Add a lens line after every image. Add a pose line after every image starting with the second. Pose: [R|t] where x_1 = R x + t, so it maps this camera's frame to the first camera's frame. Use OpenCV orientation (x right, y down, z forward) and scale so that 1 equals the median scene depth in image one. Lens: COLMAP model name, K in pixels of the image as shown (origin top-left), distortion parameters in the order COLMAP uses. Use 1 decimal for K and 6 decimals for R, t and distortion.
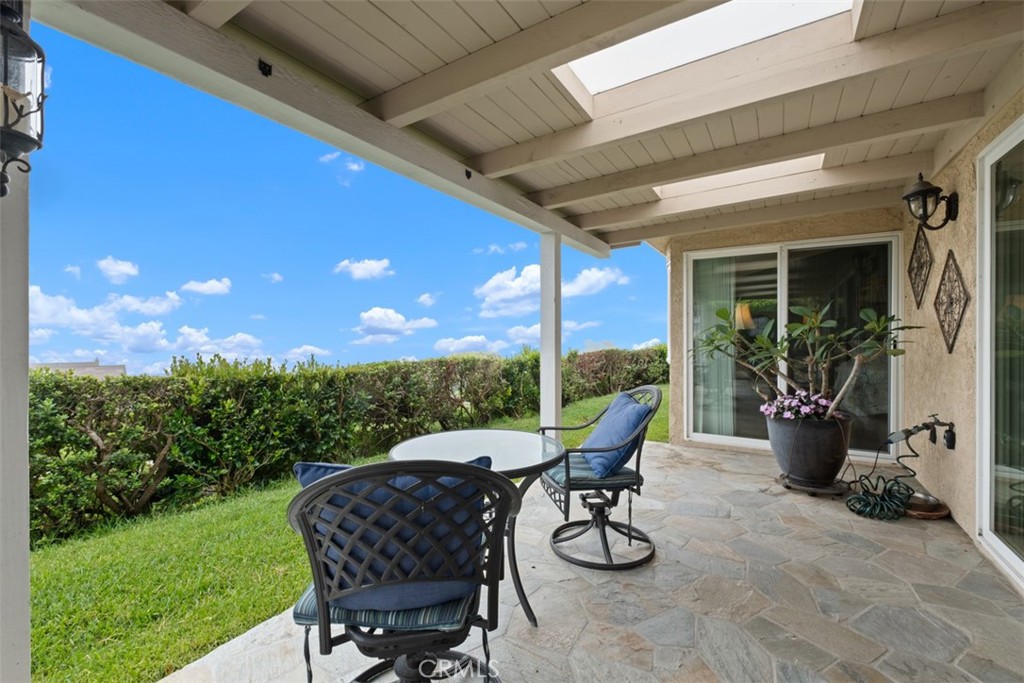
lens RADIAL K [[439.1, 0, 511.1], [0, 439.1, 330.3], [0, 0, 1]] dist [-0.001226, -0.004809]
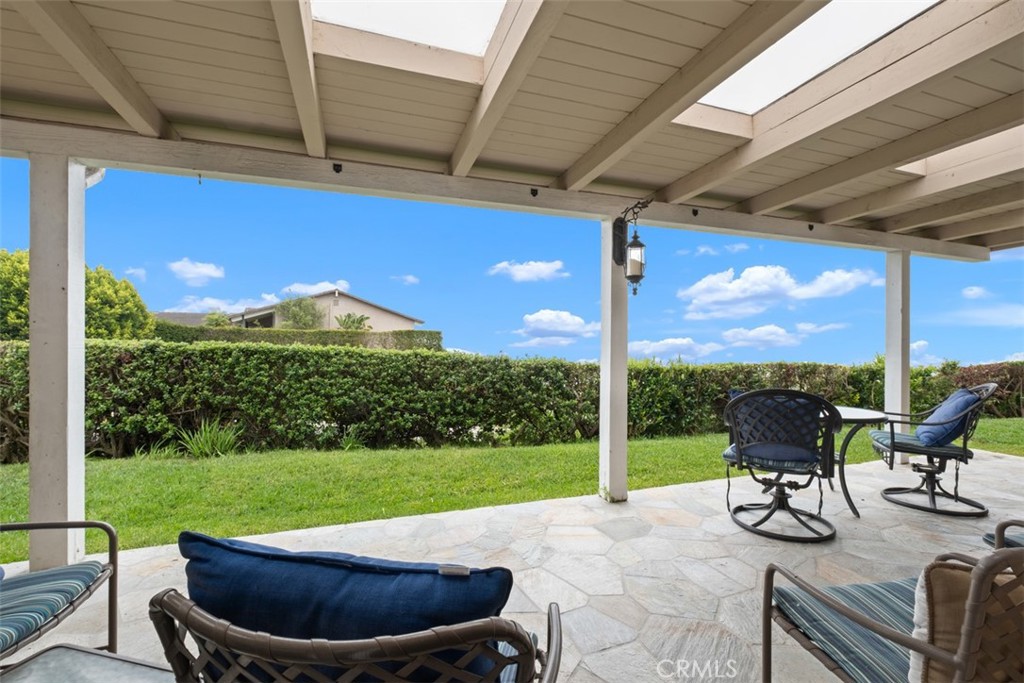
lens RADIAL K [[439.1, 0, 507.6], [0, 439.1, 341.4], [0, 0, 1]] dist [-0.001226, -0.004809]
pose [[0.767199, 0.005569, -0.641385, 0.048087], [-0.001228, 0.999973, 0.007215, 0.002296], [0.641408, -0.004748, 0.767186, -0.558595]]
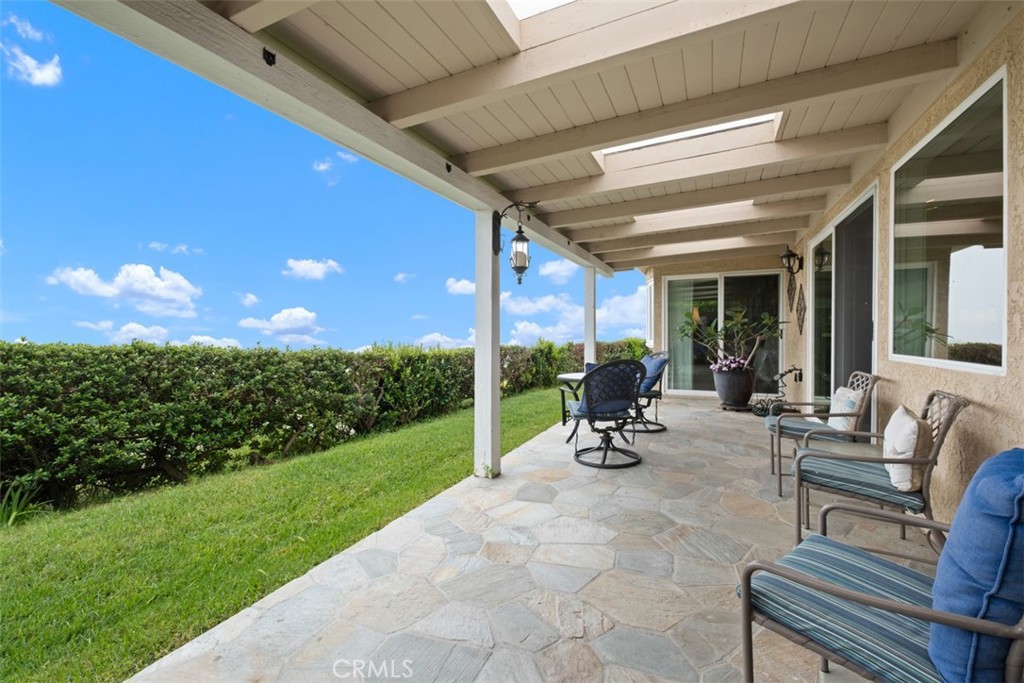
lens RADIAL K [[439.1, 0, 508.4], [0, 439.1, 334.7], [0, 0, 1]] dist [-0.001226, -0.004809]
pose [[0.993549, -0.006399, 0.113223, -0.450145], [0.004906, 0.999897, 0.013462, 0.014058], [-0.113298, -0.012819, 0.993478, -0.684657]]
